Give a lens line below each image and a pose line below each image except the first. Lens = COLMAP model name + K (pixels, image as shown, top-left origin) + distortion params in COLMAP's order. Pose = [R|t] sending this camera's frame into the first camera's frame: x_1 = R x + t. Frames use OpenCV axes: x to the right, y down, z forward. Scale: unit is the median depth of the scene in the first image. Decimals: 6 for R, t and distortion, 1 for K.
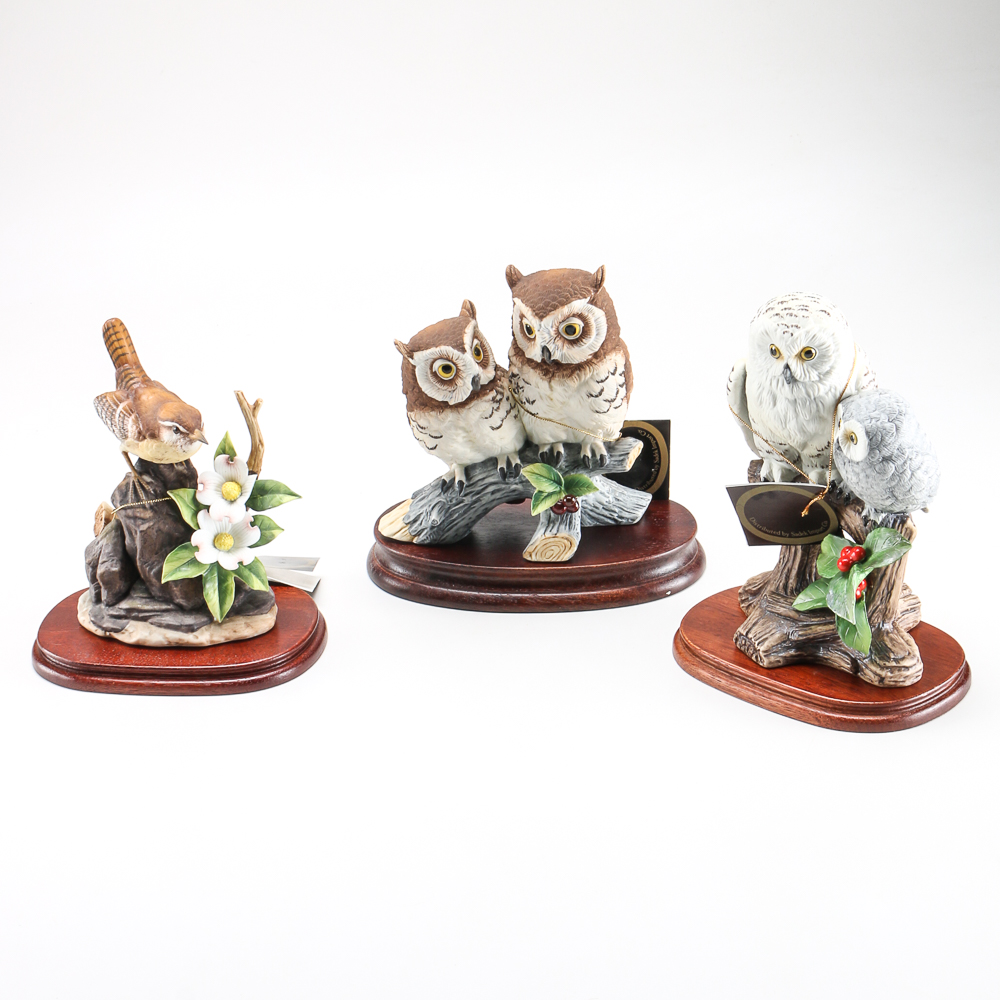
lens RADIAL K [[2404.0, 0, 499.7], [0, 2404.0, 500.4], [0, 0, 1]] dist [-0.015900, 0.000000]
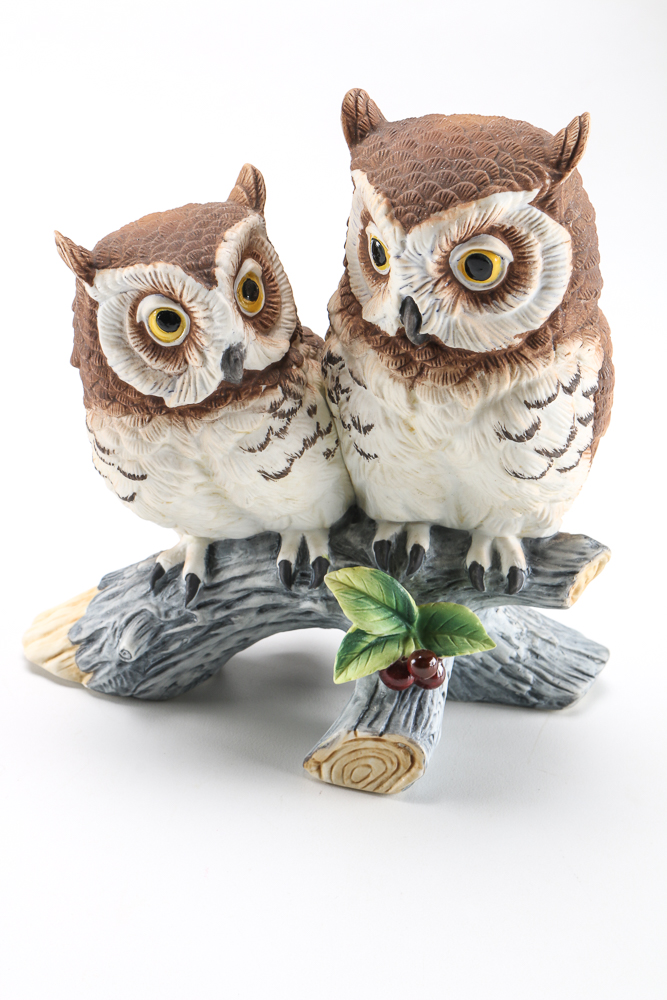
lens RADIAL K [[1725.0, 0, 330.1], [0, 1725.0, 495.4], [0, 0, 1]] dist [-0.051498, 0.000000]
pose [[0.986120, 0.148890, -0.073479, 0.030225], [-0.145732, 0.988224, 0.046651, -0.041187], [0.079559, -0.035295, 0.996205, 0.678634]]
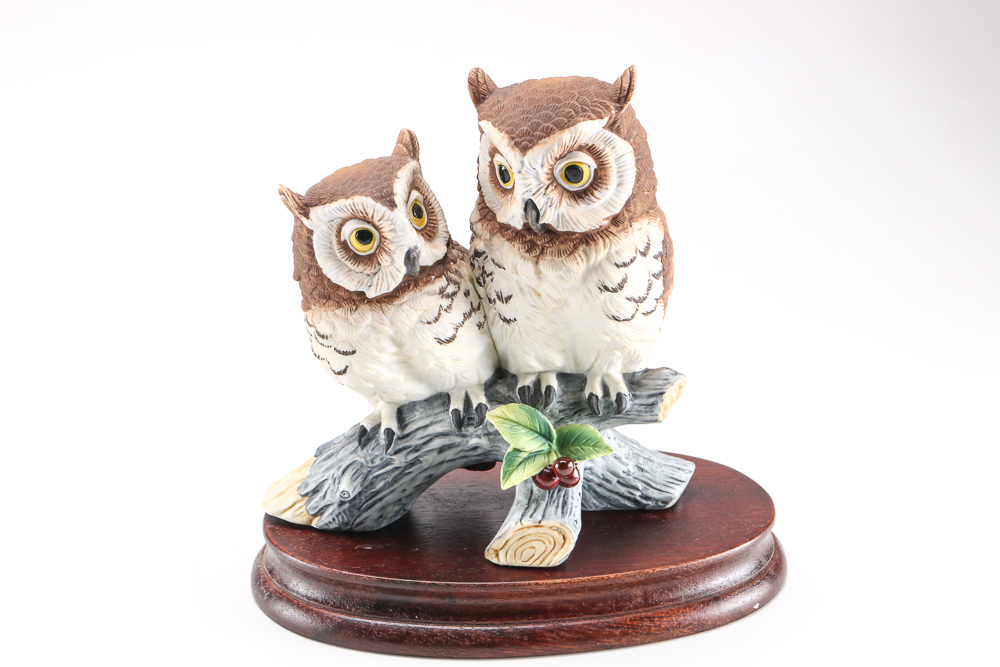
lens RADIAL K [[1742.3, 0, 472.6], [0, 1742.3, 339.1], [0, 0, 1]] dist [-0.042540, 0.000000]
pose [[0.998951, 0.032268, -0.032484, 0.018865], [-0.034900, 0.995852, -0.084032, 0.005693], [0.029637, 0.085078, 0.995933, 0.550331]]
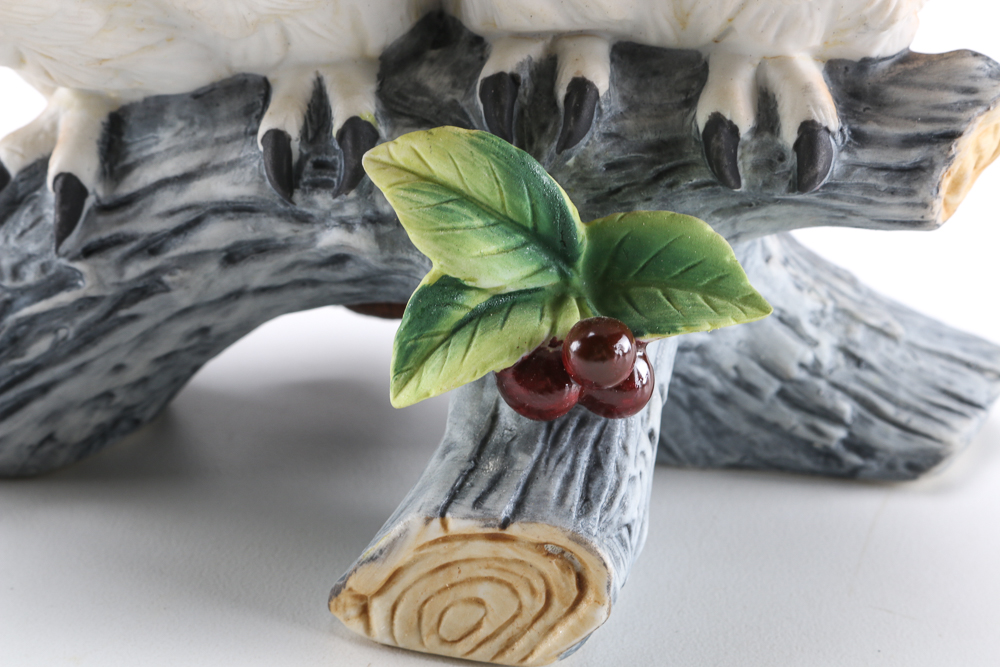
lens RADIAL K [[2267.3, 0, 500.3], [0, 2267.3, 339.3], [0, 0, 1]] dist [0.024214, 0.000000]
pose [[0.989027, 0.124346, -0.079772, 0.034493], [-0.120825, 0.991533, 0.047568, -0.007959], [0.085012, -0.037408, 0.995677, 0.814503]]
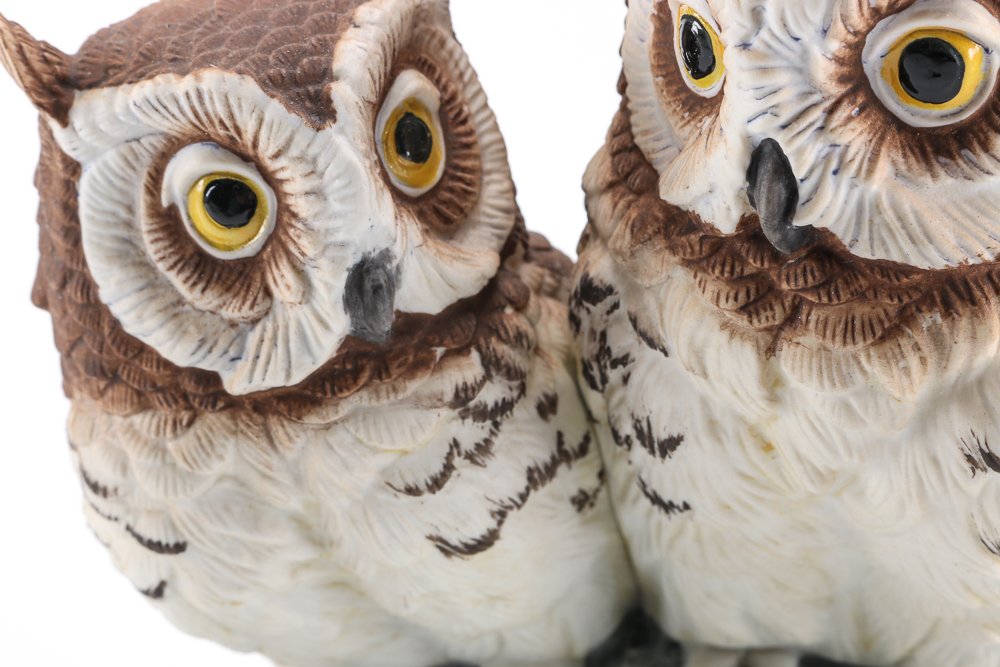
lens RADIAL K [[2267.3, 0, 499.7], [0, 2267.3, 332.4], [0, 0, 1]] dist [0.024214, 0.000000]
pose [[0.980770, 0.147199, -0.128148, 0.021648], [-0.154140, 0.986978, -0.045990, -0.038222], [0.119709, 0.064859, 0.990688, 0.795794]]
